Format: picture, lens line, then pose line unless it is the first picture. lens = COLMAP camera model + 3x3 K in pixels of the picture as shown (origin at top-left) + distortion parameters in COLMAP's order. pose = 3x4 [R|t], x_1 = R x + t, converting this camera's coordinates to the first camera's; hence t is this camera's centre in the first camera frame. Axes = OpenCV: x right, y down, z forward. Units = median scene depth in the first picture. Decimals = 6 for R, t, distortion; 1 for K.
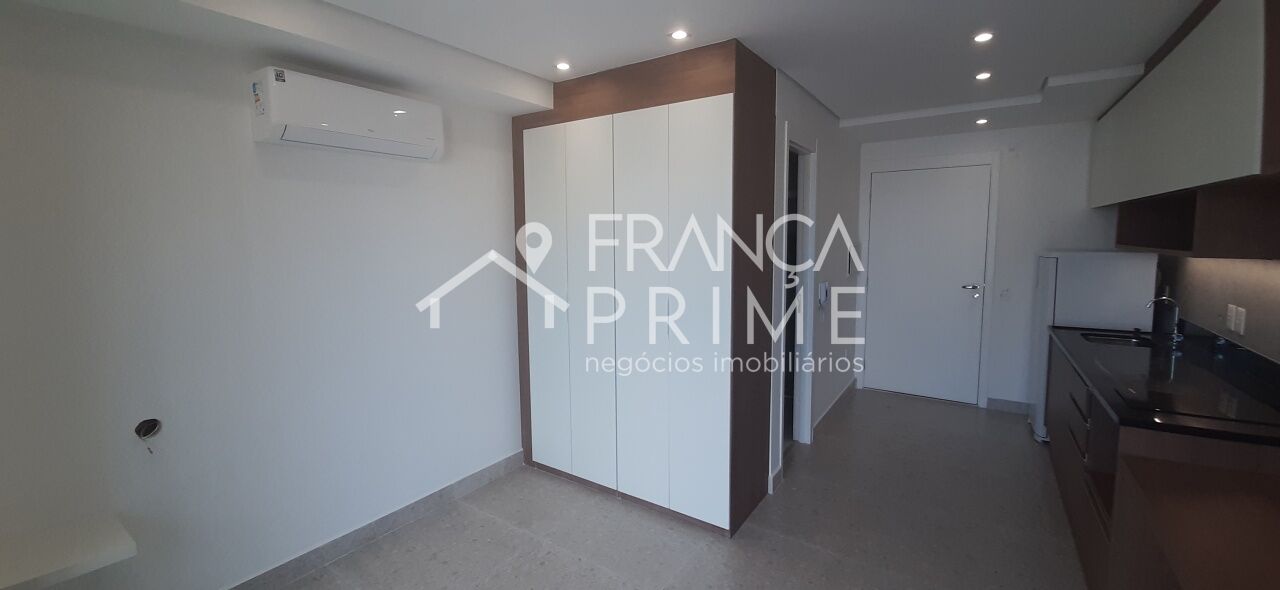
lens RADIAL K [[492.4, 0, 637.5], [0, 492.4, 274.1], [0, 0, 1]] dist [-0.004984, -0.006326]
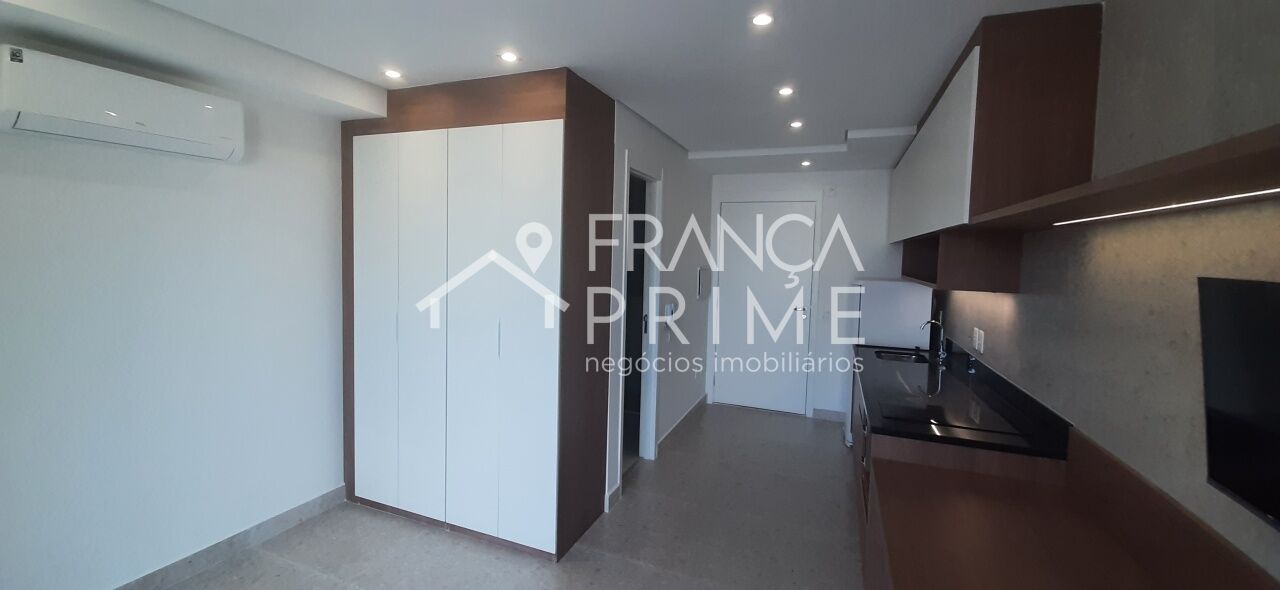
lens RADIAL K [[492.4, 0, 643.8], [0, 492.4, 274.5], [0, 0, 1]] dist [-0.004984, -0.006326]
pose [[0.974535, 0.024986, 0.222840, 0.110587], [-0.018165, 0.999303, -0.032607, -0.012862], [-0.223499, 0.027728, 0.974310, -0.019258]]
